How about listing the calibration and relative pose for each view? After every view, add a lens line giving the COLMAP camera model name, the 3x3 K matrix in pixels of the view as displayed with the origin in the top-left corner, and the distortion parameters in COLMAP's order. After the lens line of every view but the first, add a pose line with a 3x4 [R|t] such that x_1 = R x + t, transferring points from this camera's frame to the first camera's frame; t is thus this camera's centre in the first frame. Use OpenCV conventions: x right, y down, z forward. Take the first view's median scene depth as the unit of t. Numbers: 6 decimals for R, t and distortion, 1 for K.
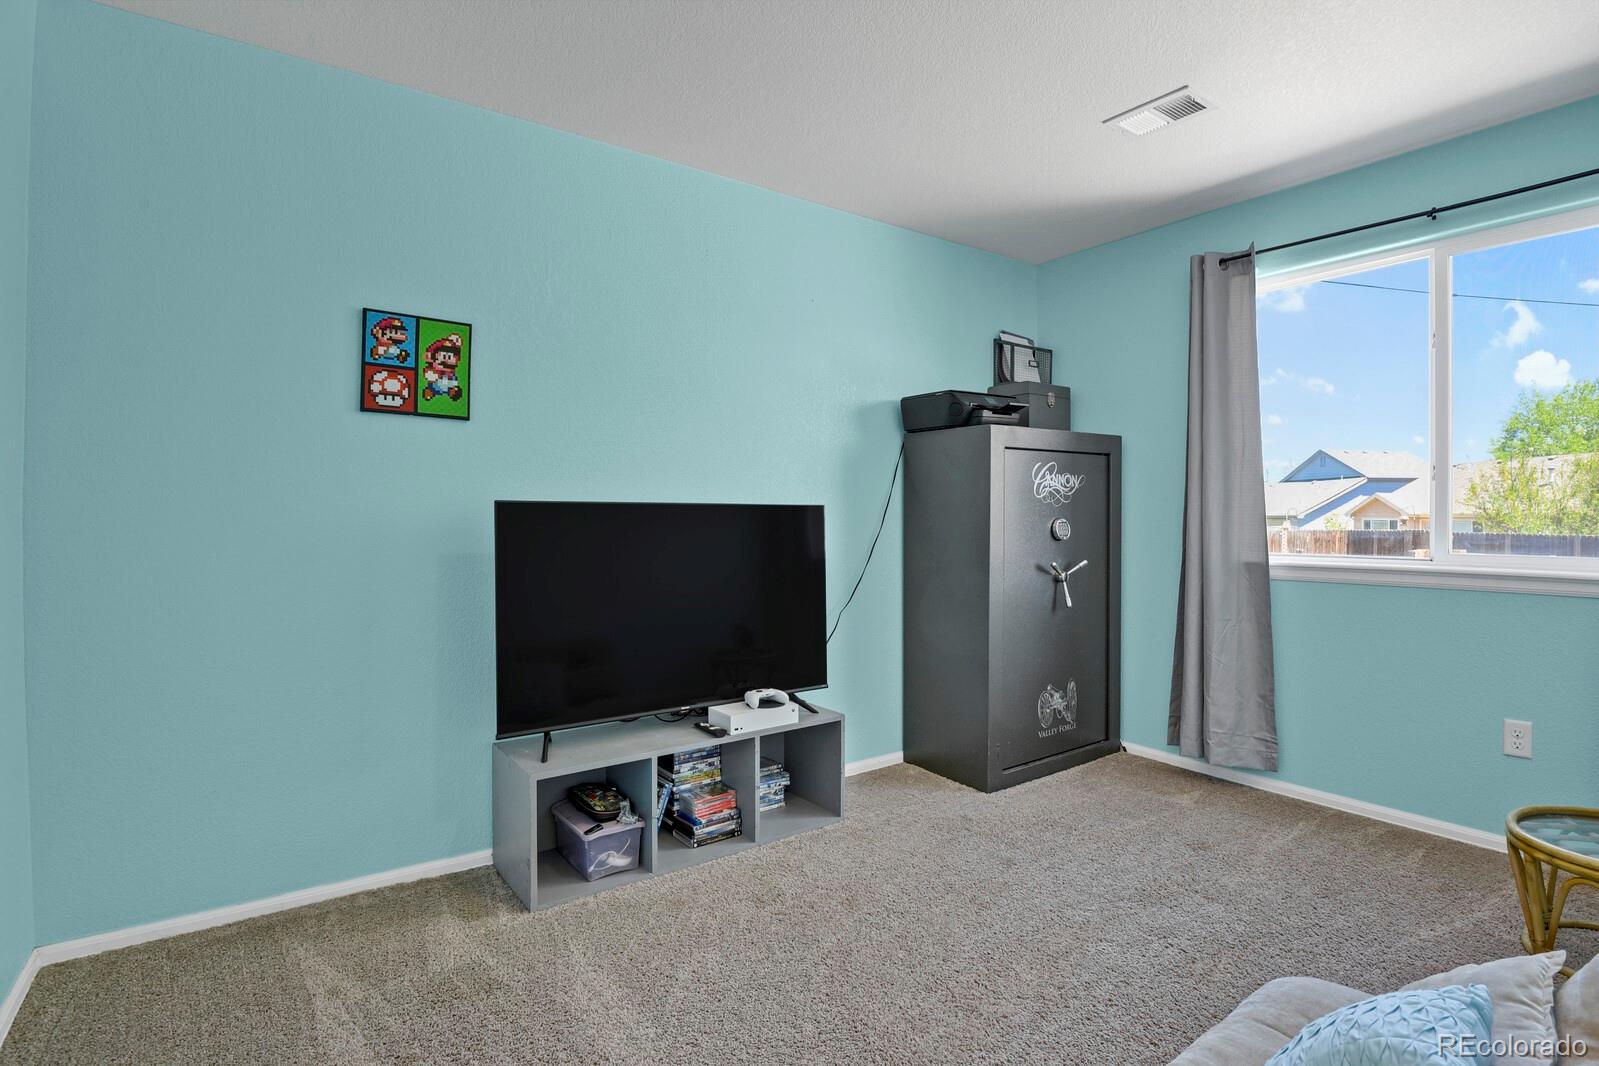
lens RADIAL K [[784.5, 0, 808.2], [0, 784.5, 521.1], [0, 0, 1]] dist [-0.030734, -0.001792]
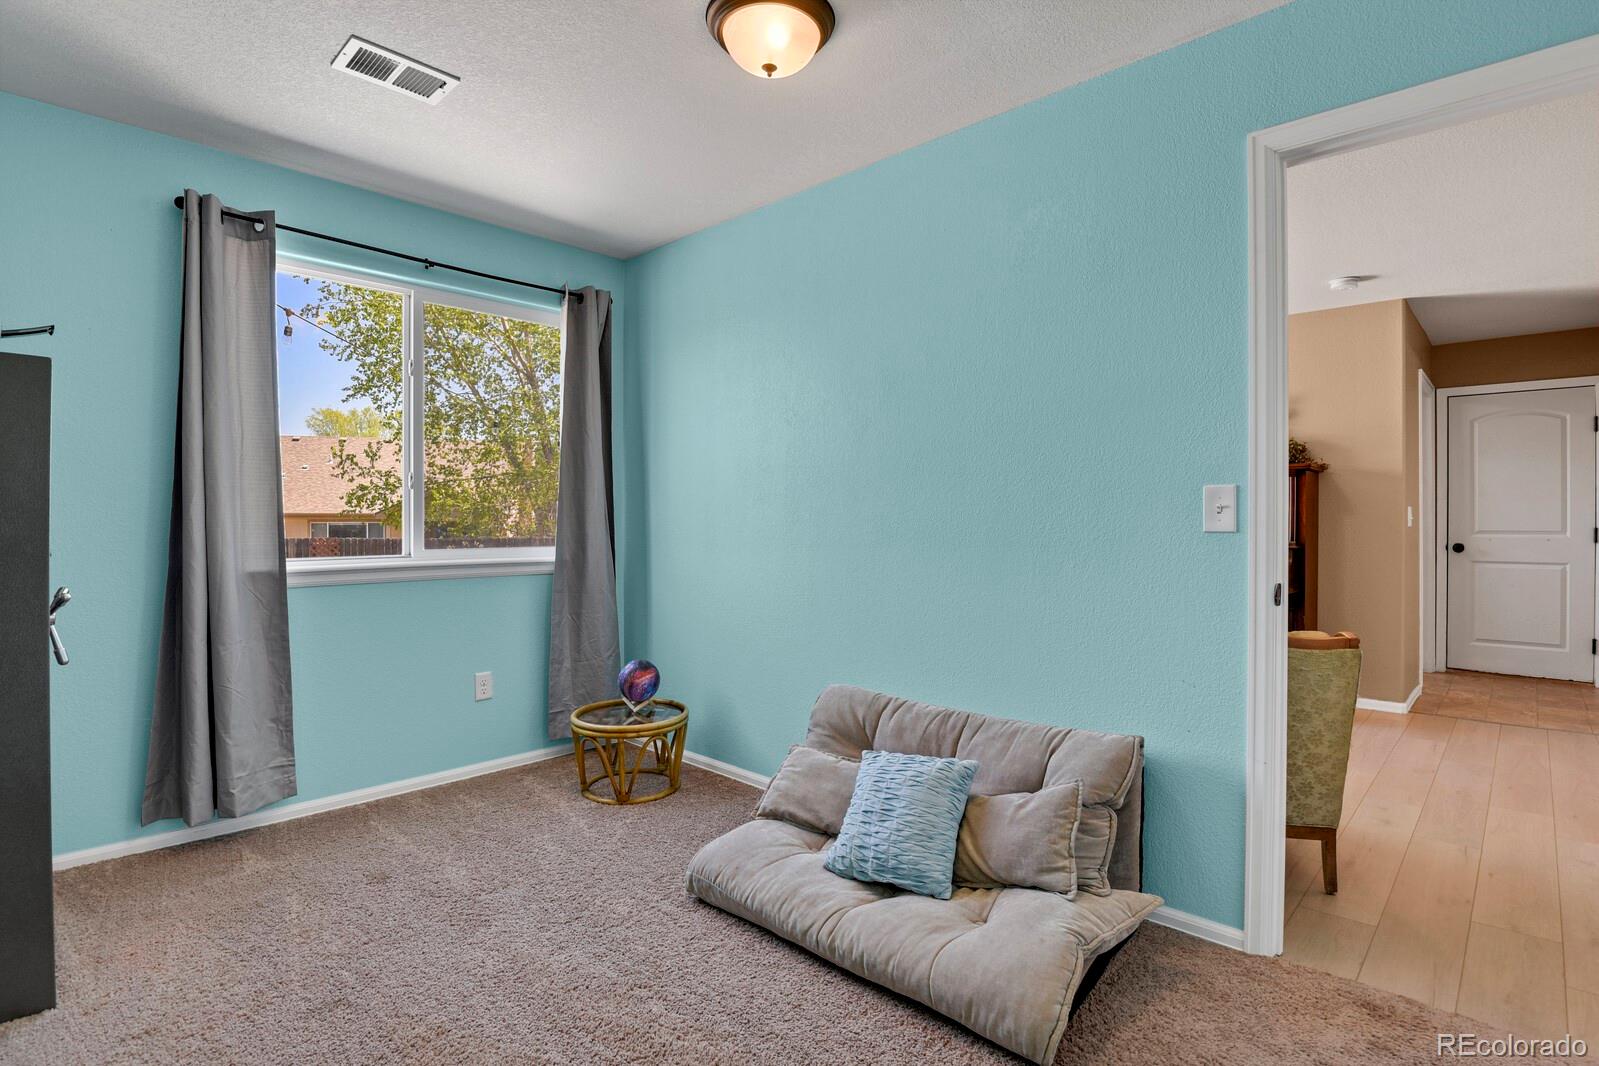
lens RADIAL K [[784.5, 0, 808.2], [0, 784.5, 521.1], [0, 0, 1]] dist [-0.030734, -0.001792]
pose [[-0.198847, -0.003109, 0.980026, -0.418526], [0.005093, 0.999978, 0.004205, -0.004631], [-0.980017, 0.005828, -0.198827, 0.577911]]
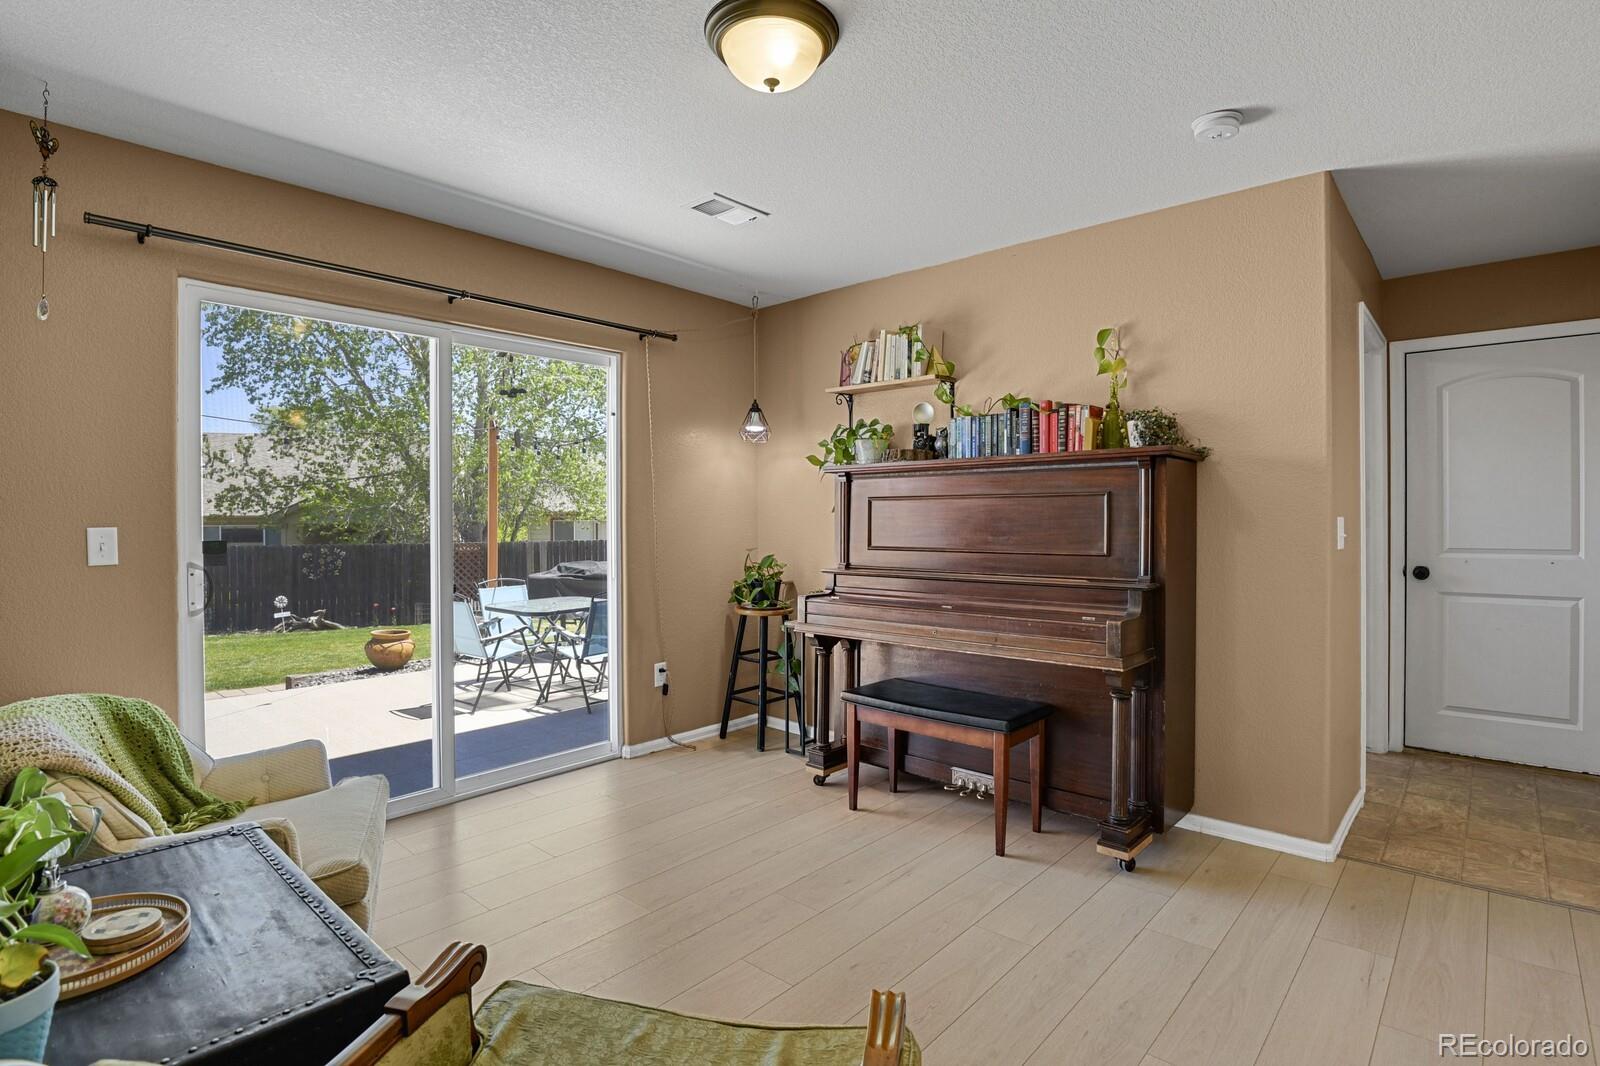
lens RADIAL K [[782.9, 0, 825.0], [0, 782.9, 522.1], [0, 0, 1]] dist [-0.026438, -0.001084]
pose [[-0.237914, -0.005310, 0.971272, -0.351197], [0.010201, 0.999916, 0.007965, -0.007877], [-0.971233, 0.011803, -0.237840, 0.490571]]
